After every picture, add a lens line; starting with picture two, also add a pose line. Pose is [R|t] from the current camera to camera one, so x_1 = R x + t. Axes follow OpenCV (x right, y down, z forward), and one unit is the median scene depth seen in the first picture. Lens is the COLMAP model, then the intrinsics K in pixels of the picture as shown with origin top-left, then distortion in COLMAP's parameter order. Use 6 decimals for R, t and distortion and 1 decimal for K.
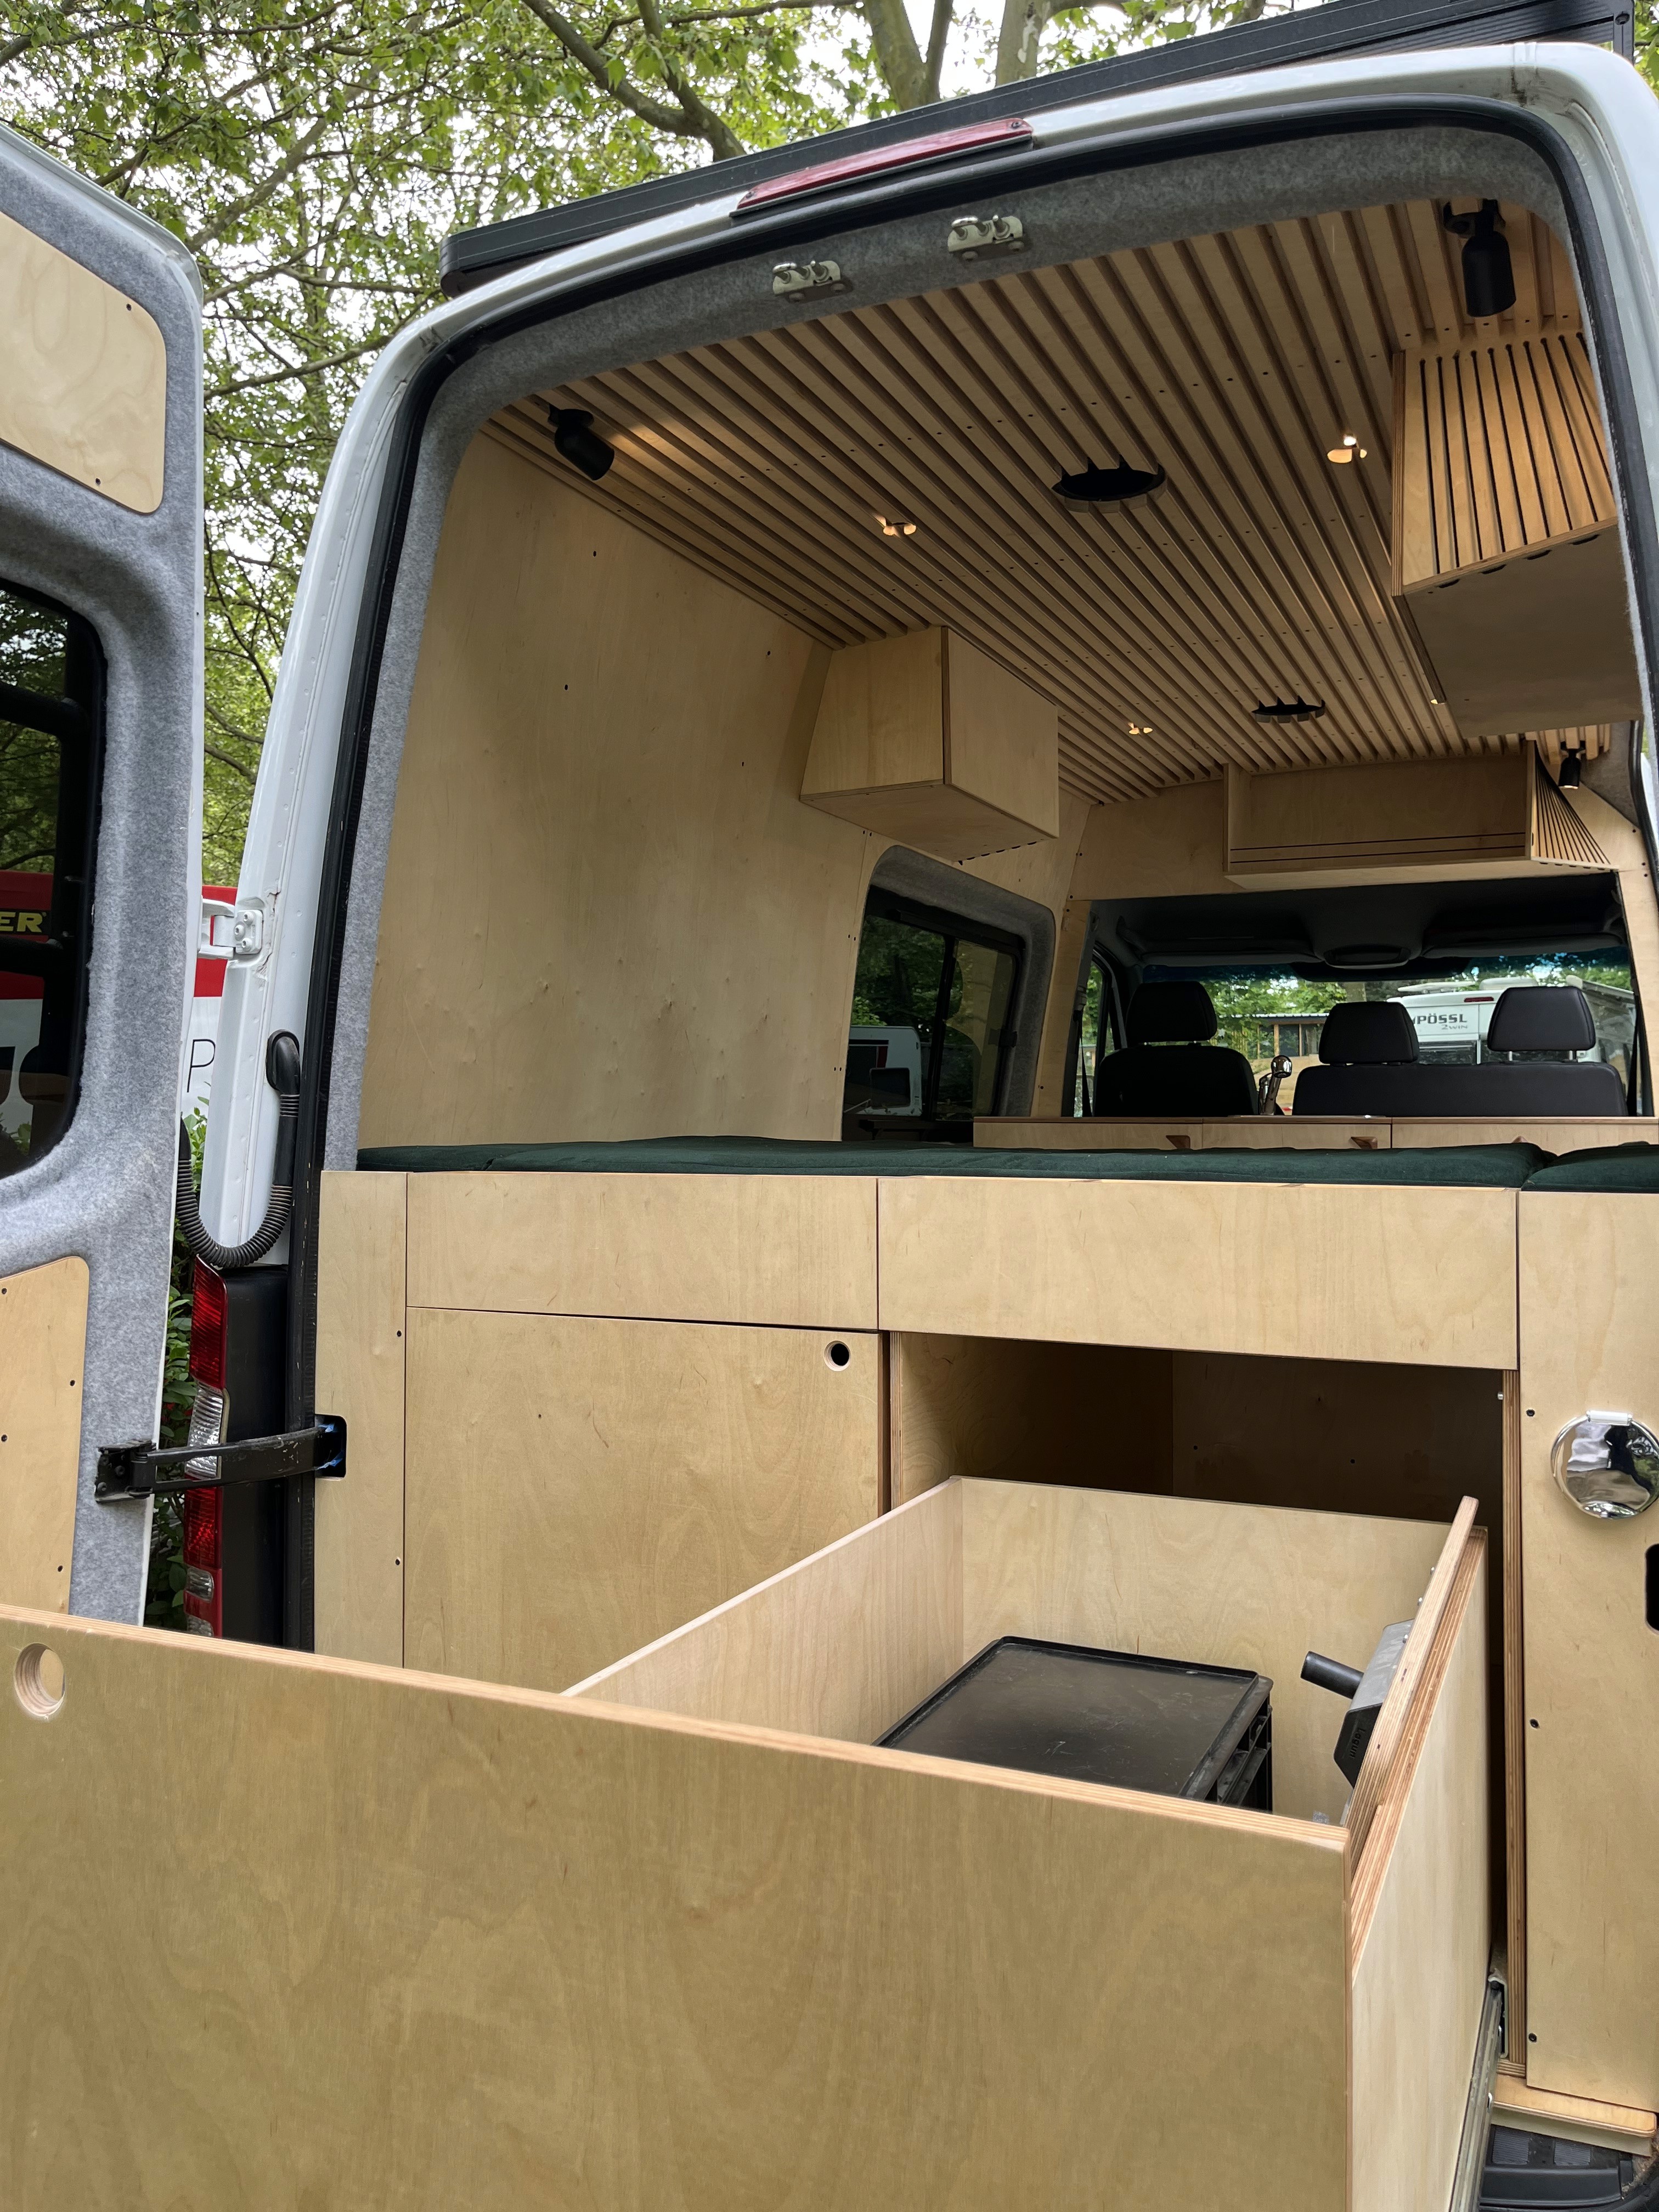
lens RADIAL K [[1660.0, 0, 829.5], [0, 1660.0, 1106.0], [0, 0, 1]] dist [0.082705, -0.113344]
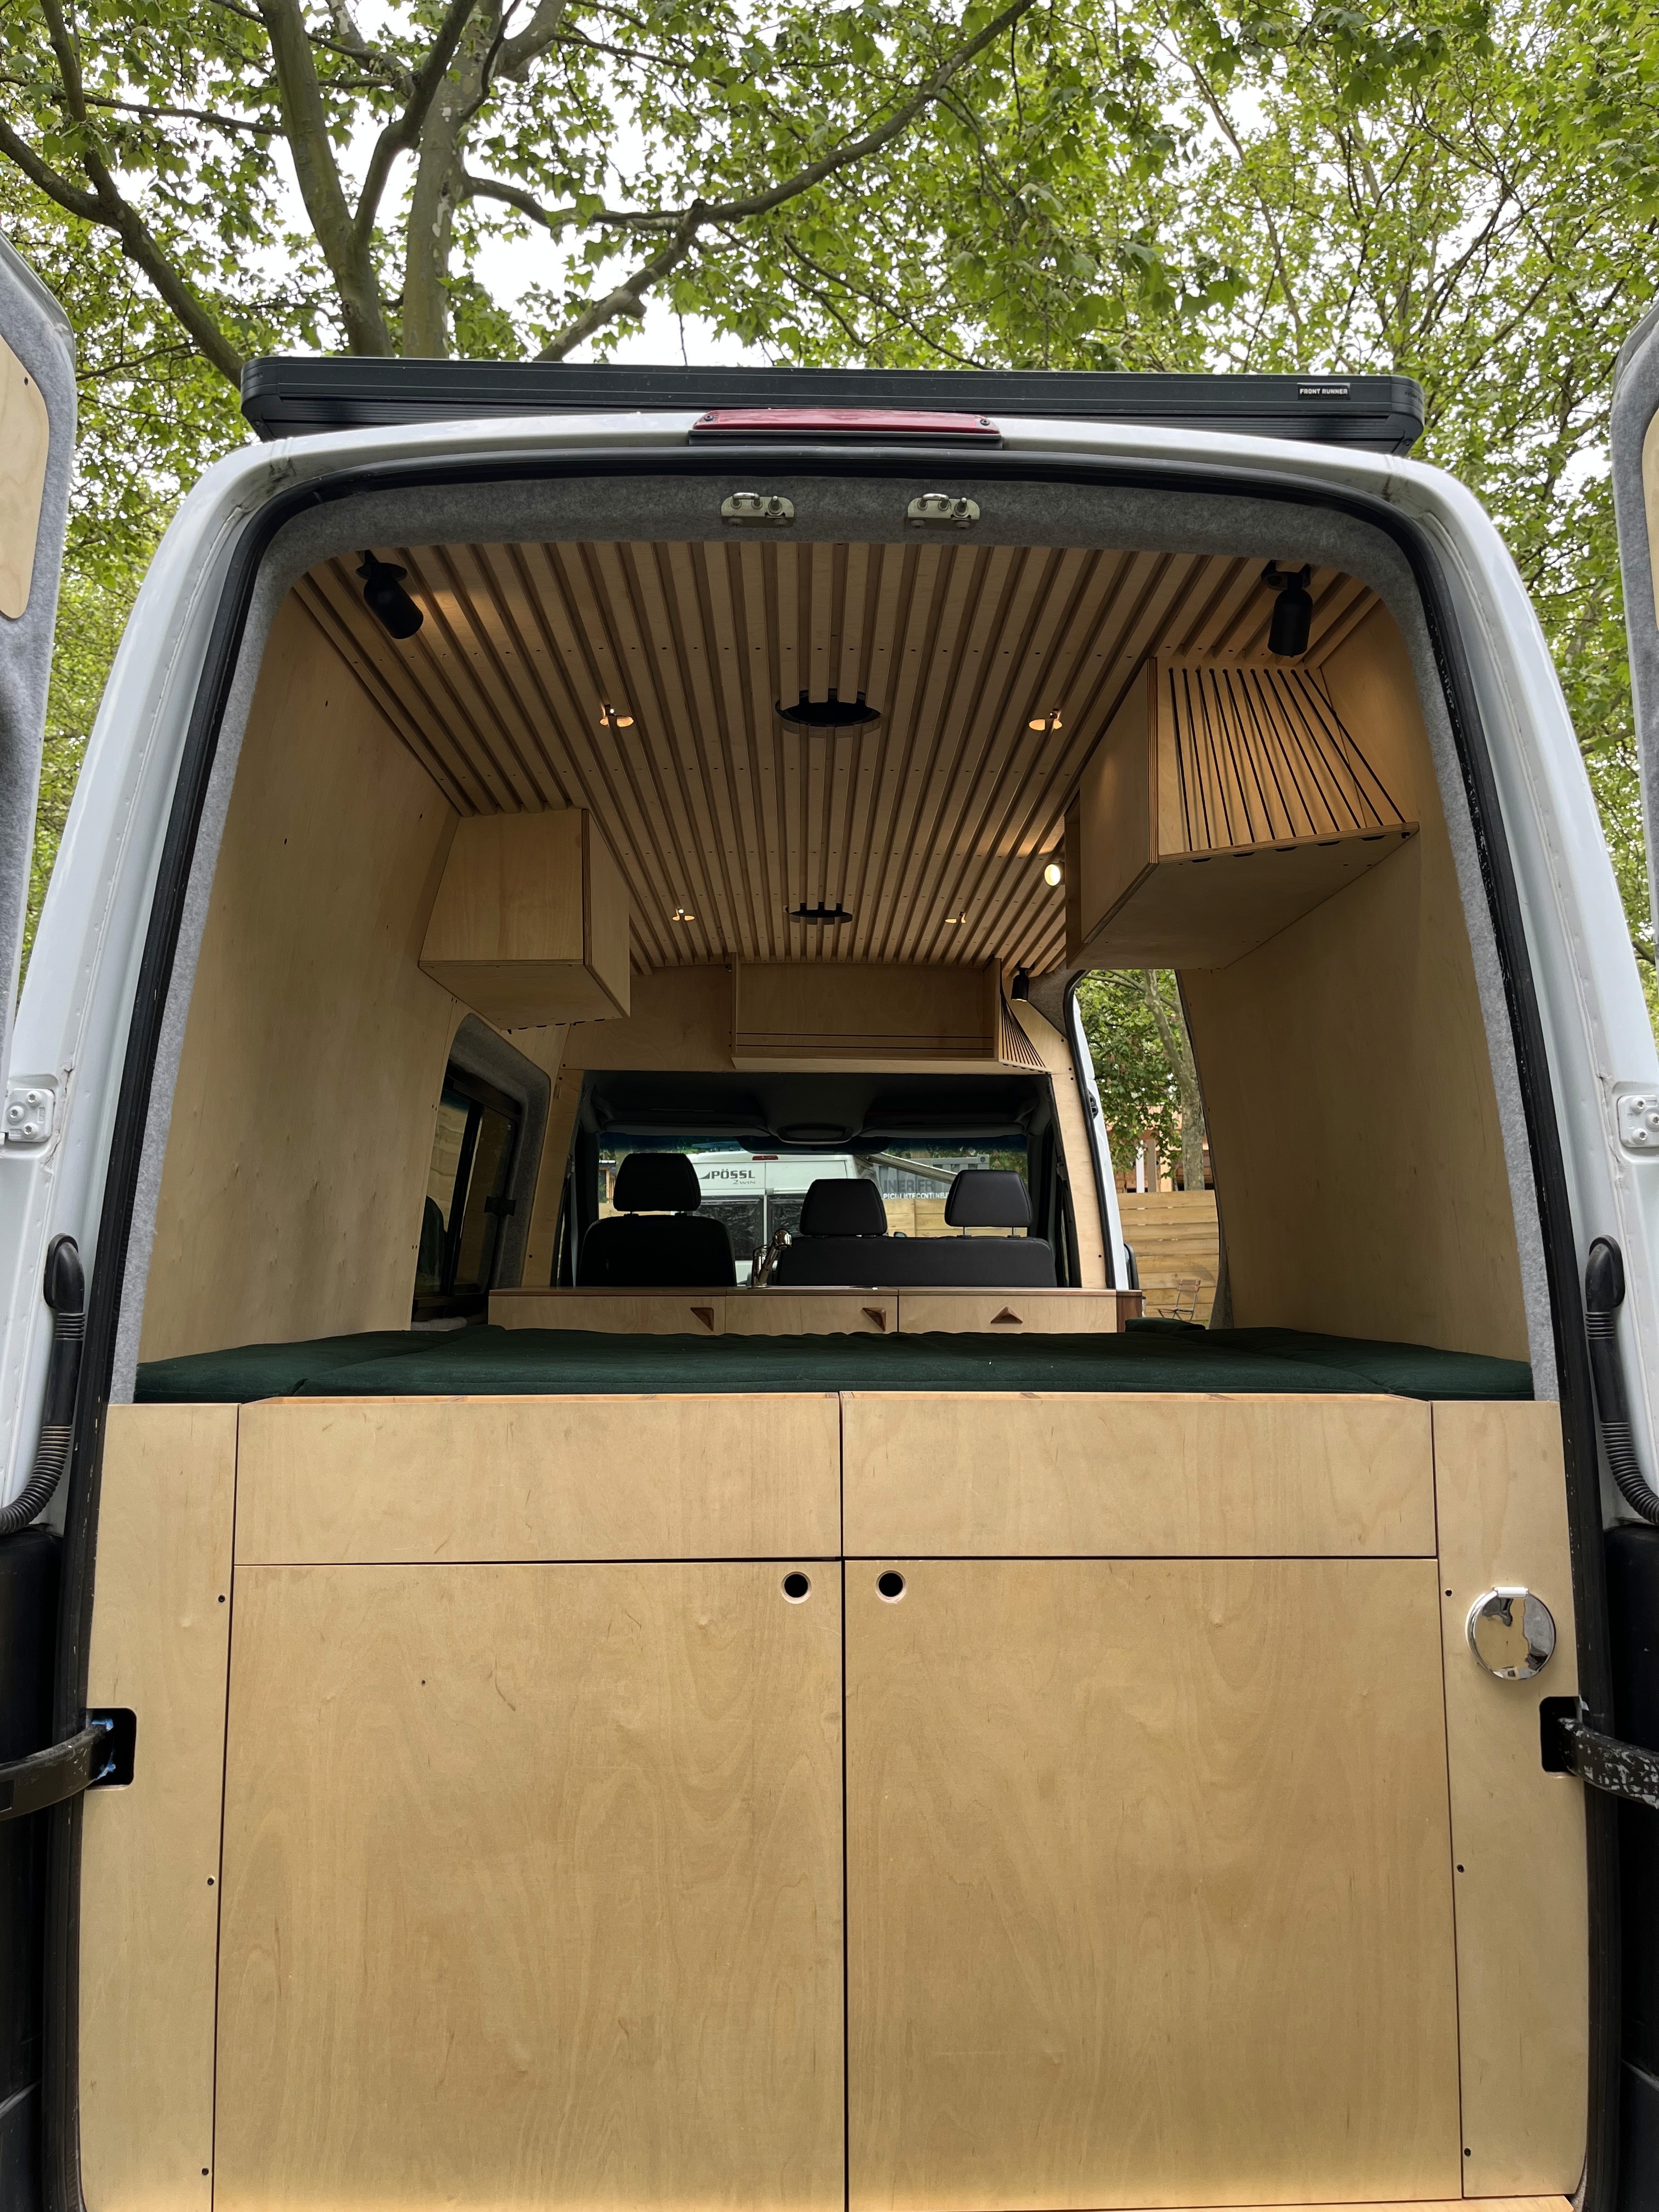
lens RADIAL K [[1655.4, 0, 829.5], [0, 1655.4, 1106.0], [0, 0, 1]] dist [0.032566, -0.004639]
pose [[0.894870, 0.040374, 0.444497, -0.382828], [-0.003040, 0.996428, -0.084387, -0.043059], [-0.446317, 0.074164, 0.891797, 0.100597]]
